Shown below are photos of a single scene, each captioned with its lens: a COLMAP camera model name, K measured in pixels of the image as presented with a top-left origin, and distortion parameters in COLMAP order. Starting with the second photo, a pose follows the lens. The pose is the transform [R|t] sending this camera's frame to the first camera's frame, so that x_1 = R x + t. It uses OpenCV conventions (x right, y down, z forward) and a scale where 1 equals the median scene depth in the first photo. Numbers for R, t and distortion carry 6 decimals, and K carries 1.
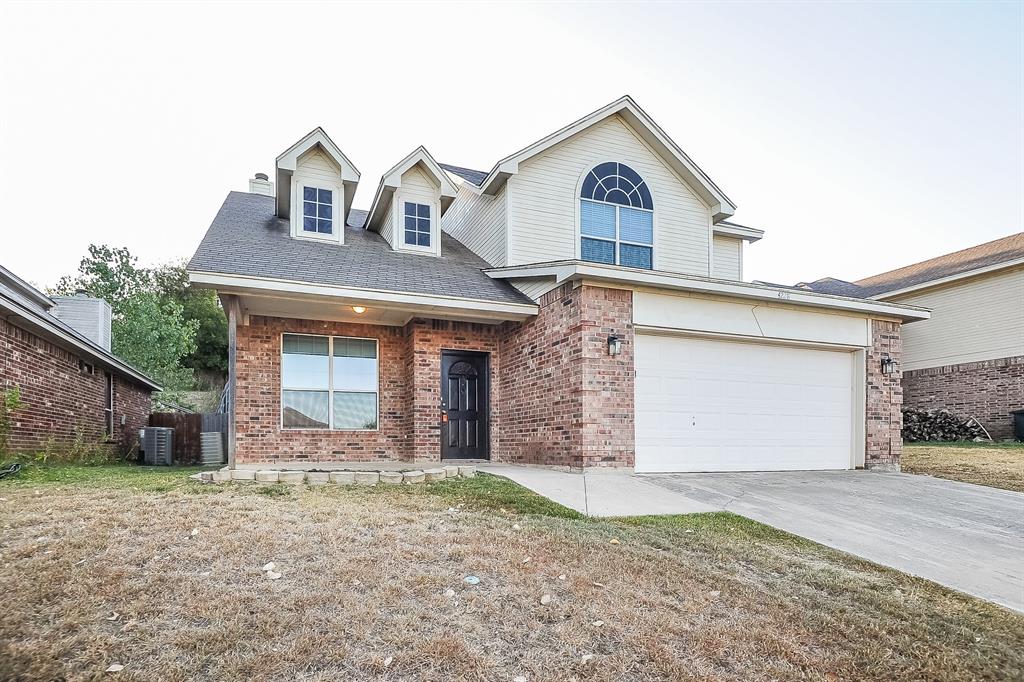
lens RADIAL K [[472.3, 0, 512.0], [0, 472.3, 341.0], [0, 0, 1]] dist [-0.017922, 0.000257]
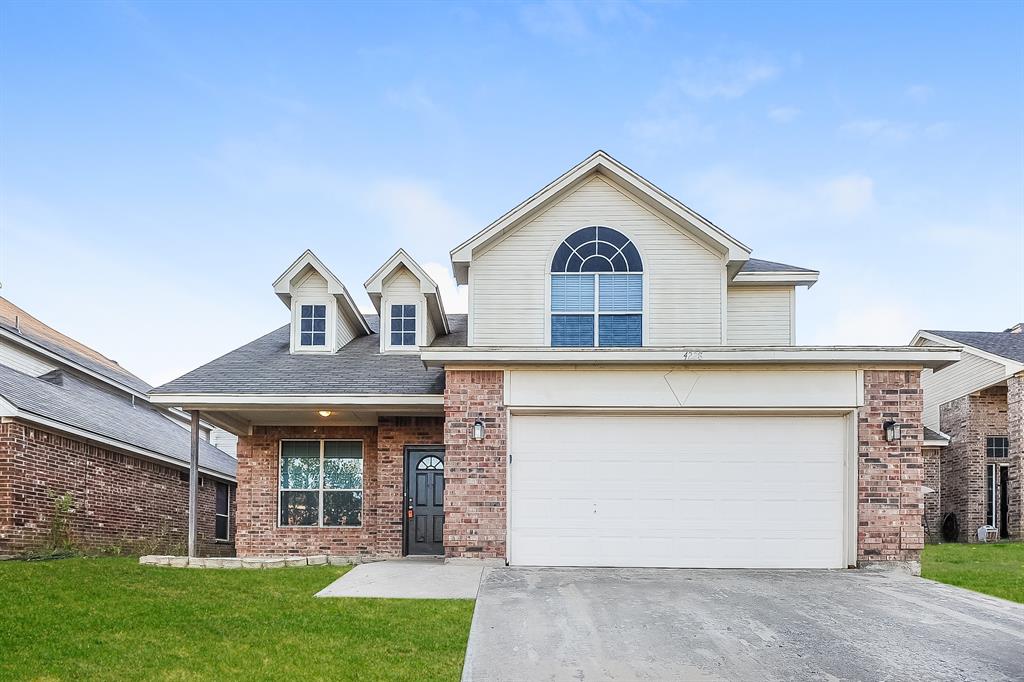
lens RADIAL K [[520.1, 0, 511.9], [0, 520.1, 422.1], [0, 0, 1]] dist [-0.019477, -0.000461]
pose [[0.943989, -0.076797, -0.320917, 0.445849], [0.067022, 0.996892, -0.041414, 0.030017], [0.323100, 0.017586, 0.946201, 0.020144]]
